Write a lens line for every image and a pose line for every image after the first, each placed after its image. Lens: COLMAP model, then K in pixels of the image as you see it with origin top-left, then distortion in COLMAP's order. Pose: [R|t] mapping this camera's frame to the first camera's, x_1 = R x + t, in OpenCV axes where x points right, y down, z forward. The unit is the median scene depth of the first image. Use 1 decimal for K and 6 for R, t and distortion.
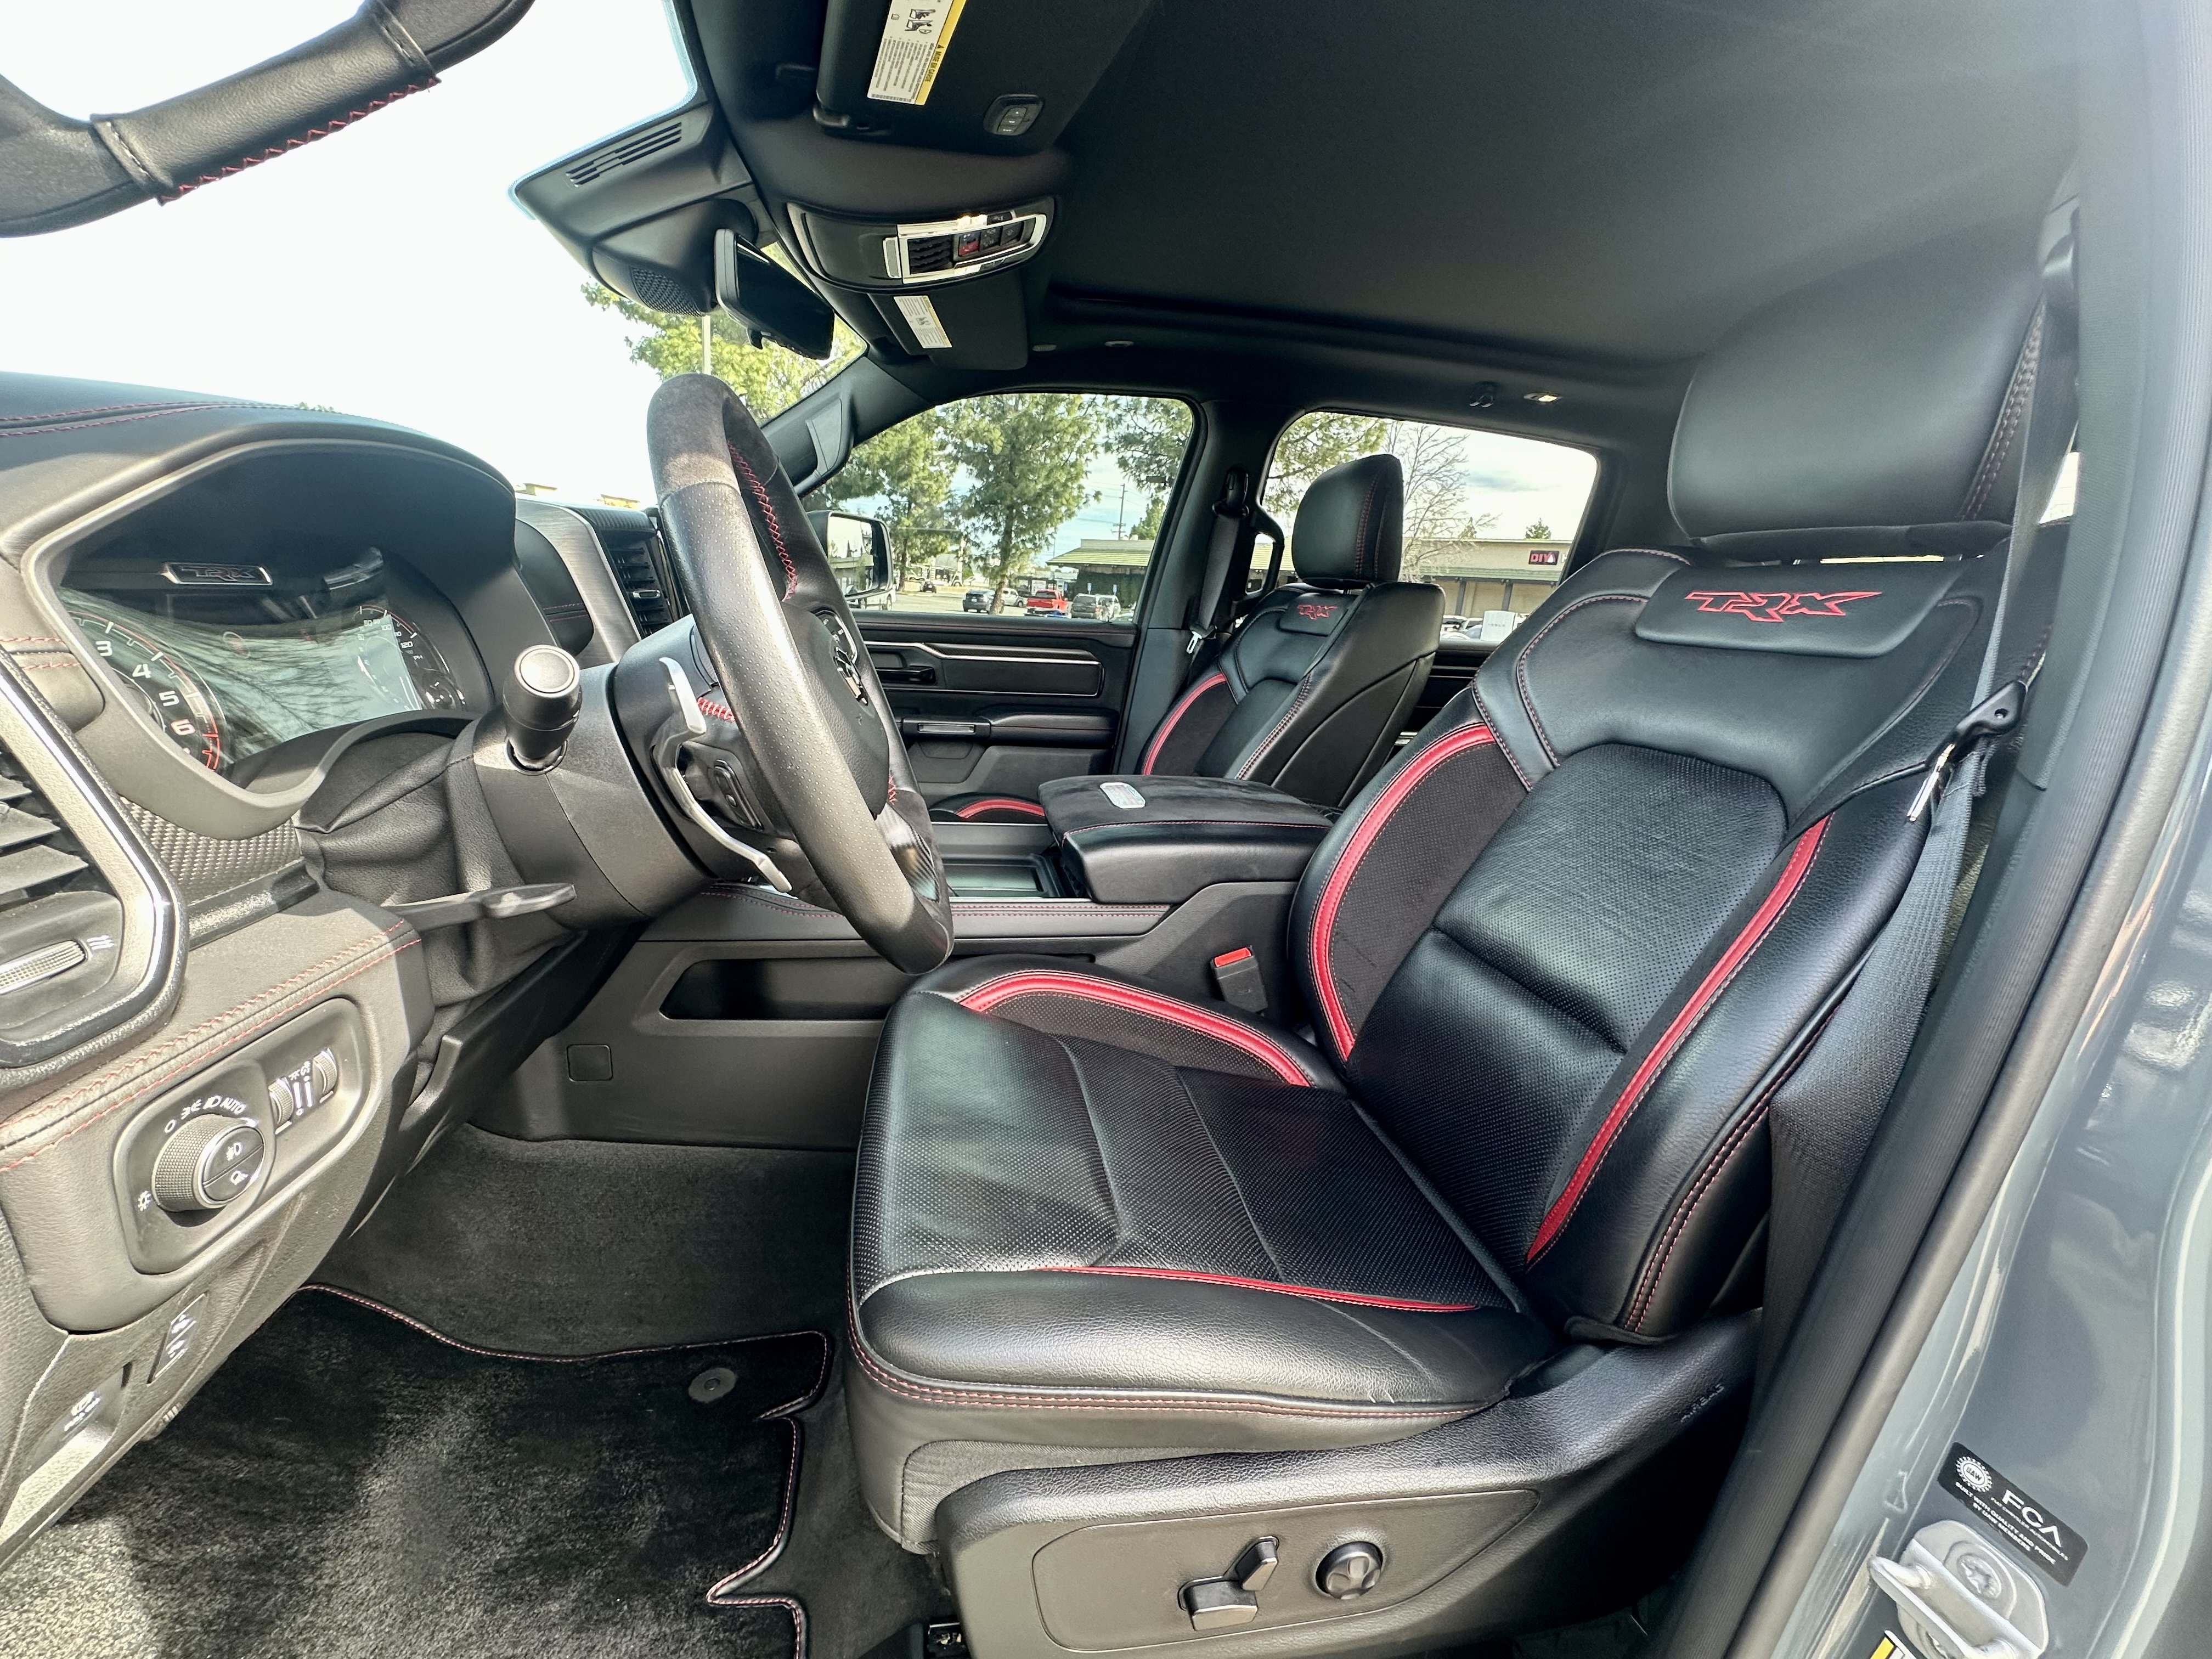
lens RADIAL K [[882.9, 0, 1101.8], [0, 882.9, 833.9], [0, 0, 1]] dist [-0.003661, -0.000337]
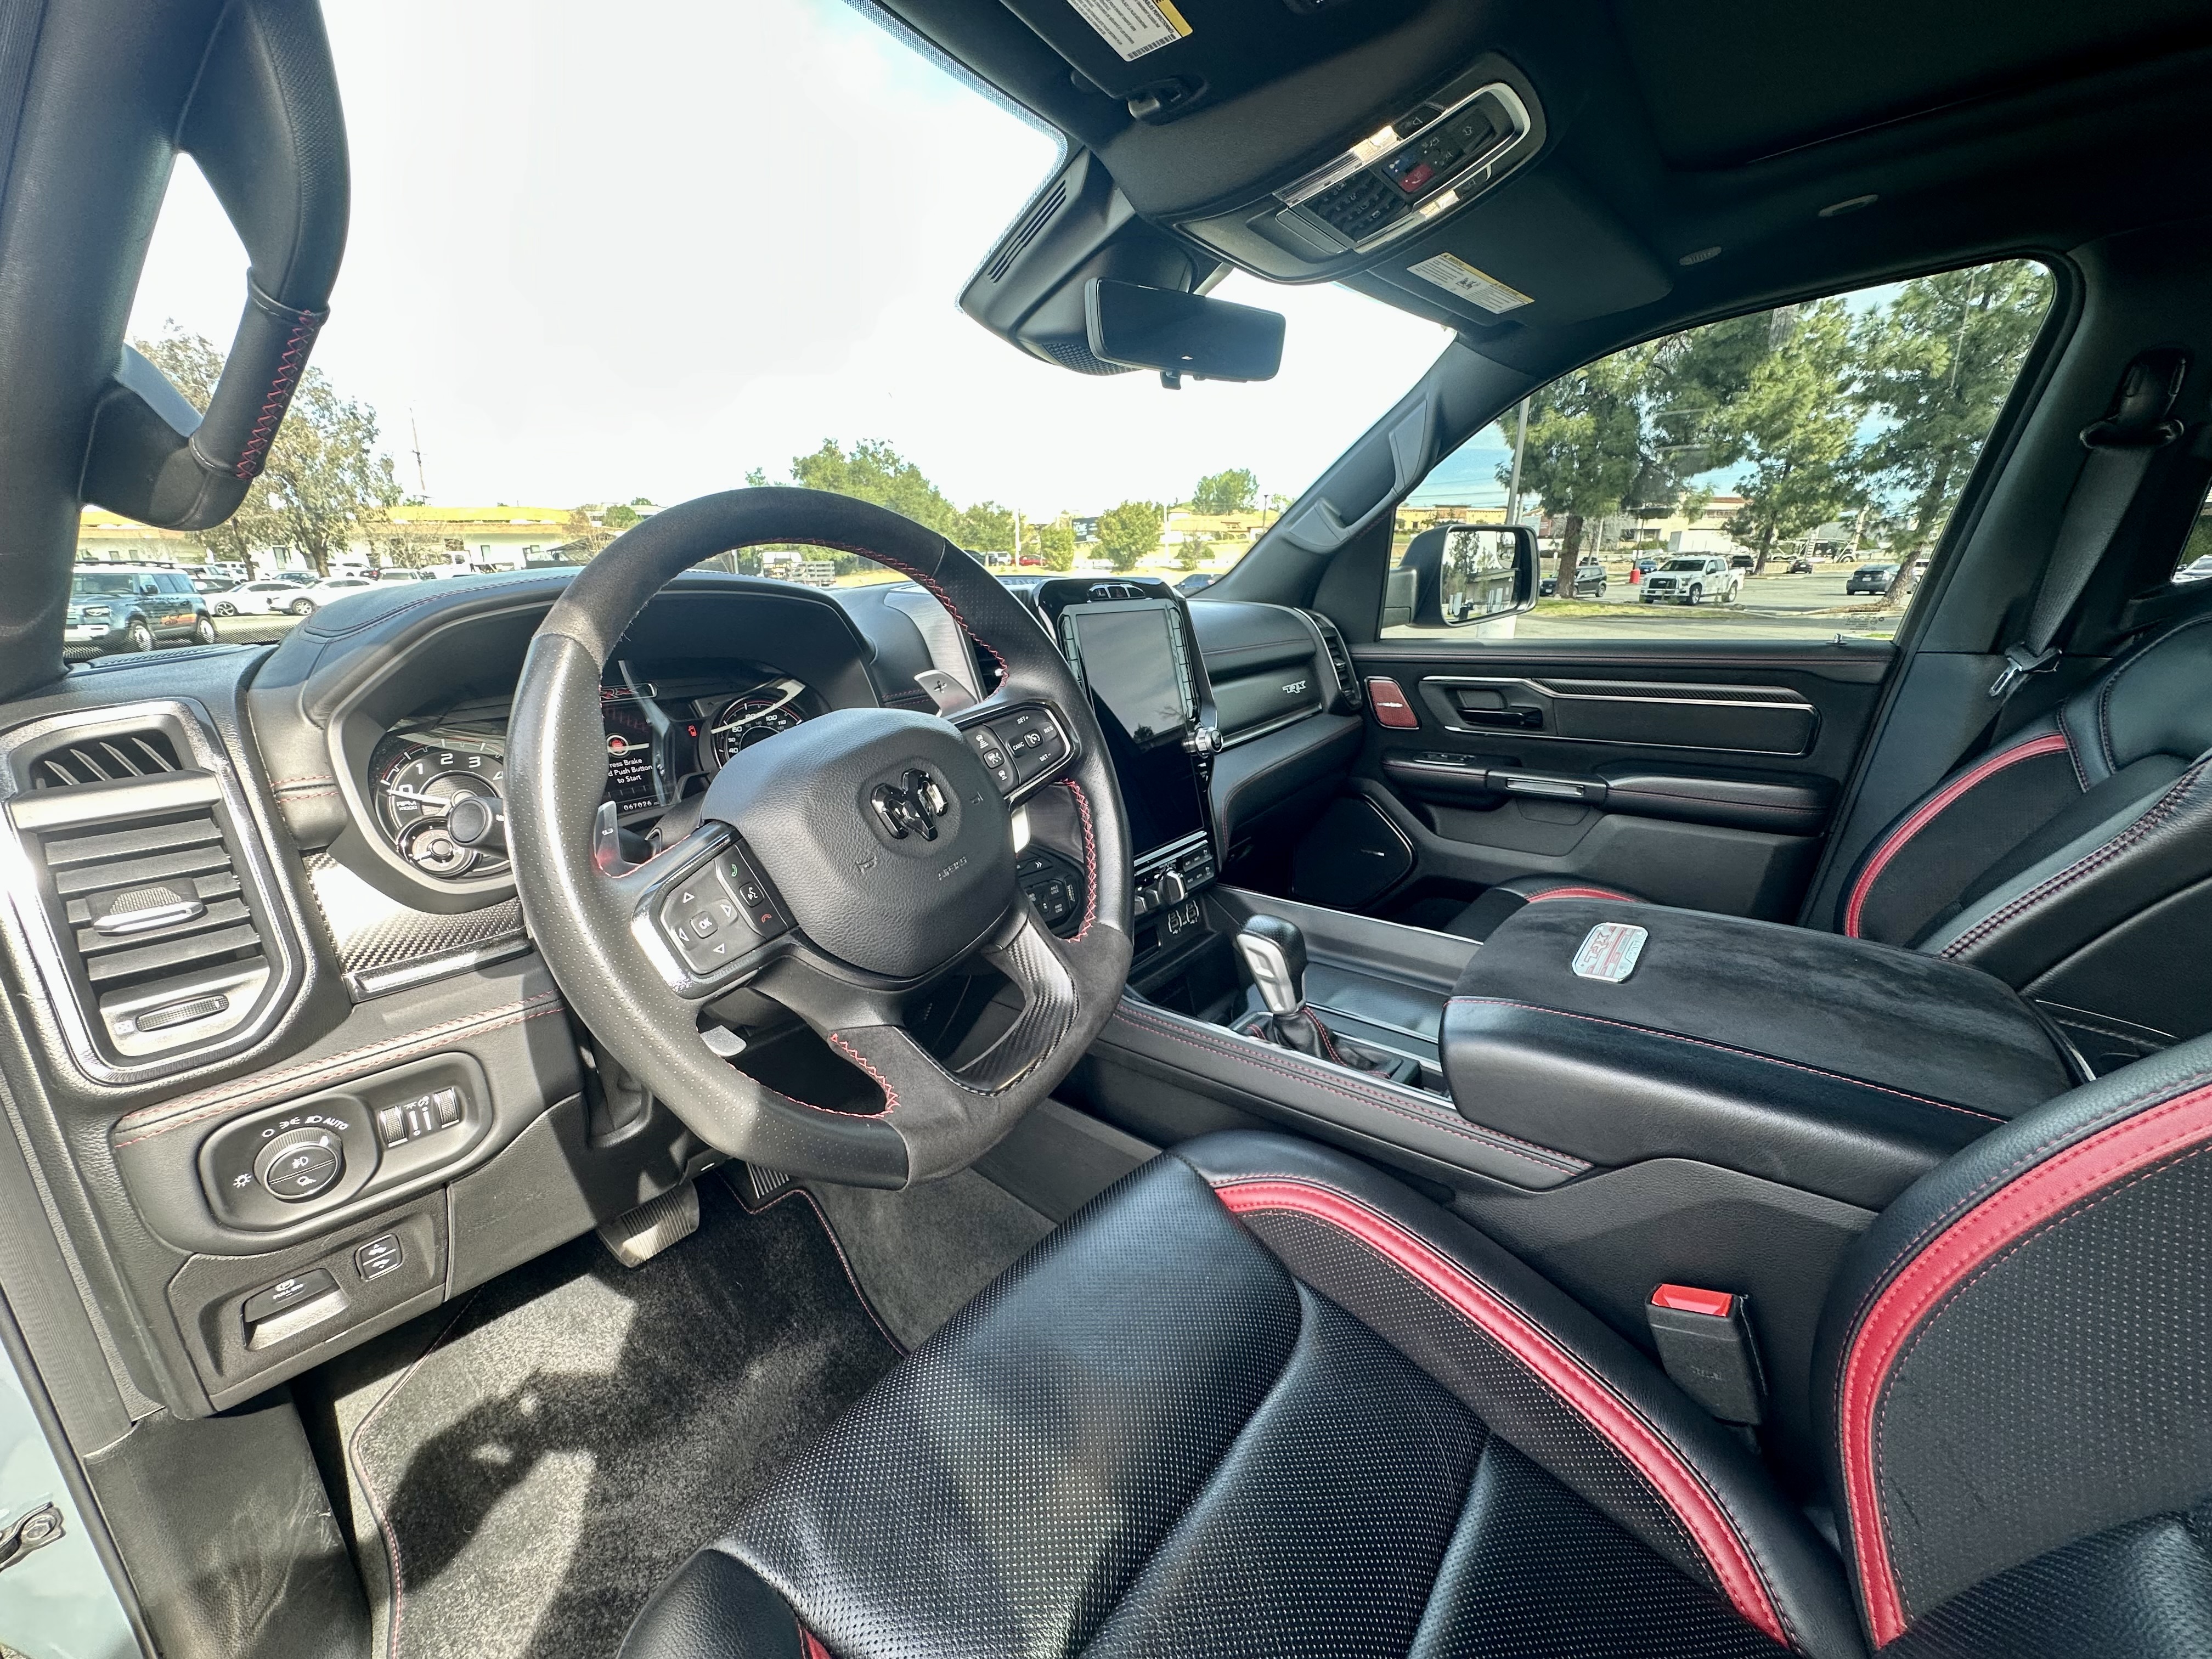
lens RADIAL K [[882.9, 0, 1101.8], [0, 882.9, 833.9], [0, 0, 1]] dist [-0.003661, -0.000337]
pose [[0.664561, 0.126823, -0.736393, 0.142527], [-0.127843, 0.990259, 0.055171, -0.069199], [0.736216, 0.057479, 0.674301, 0.179241]]
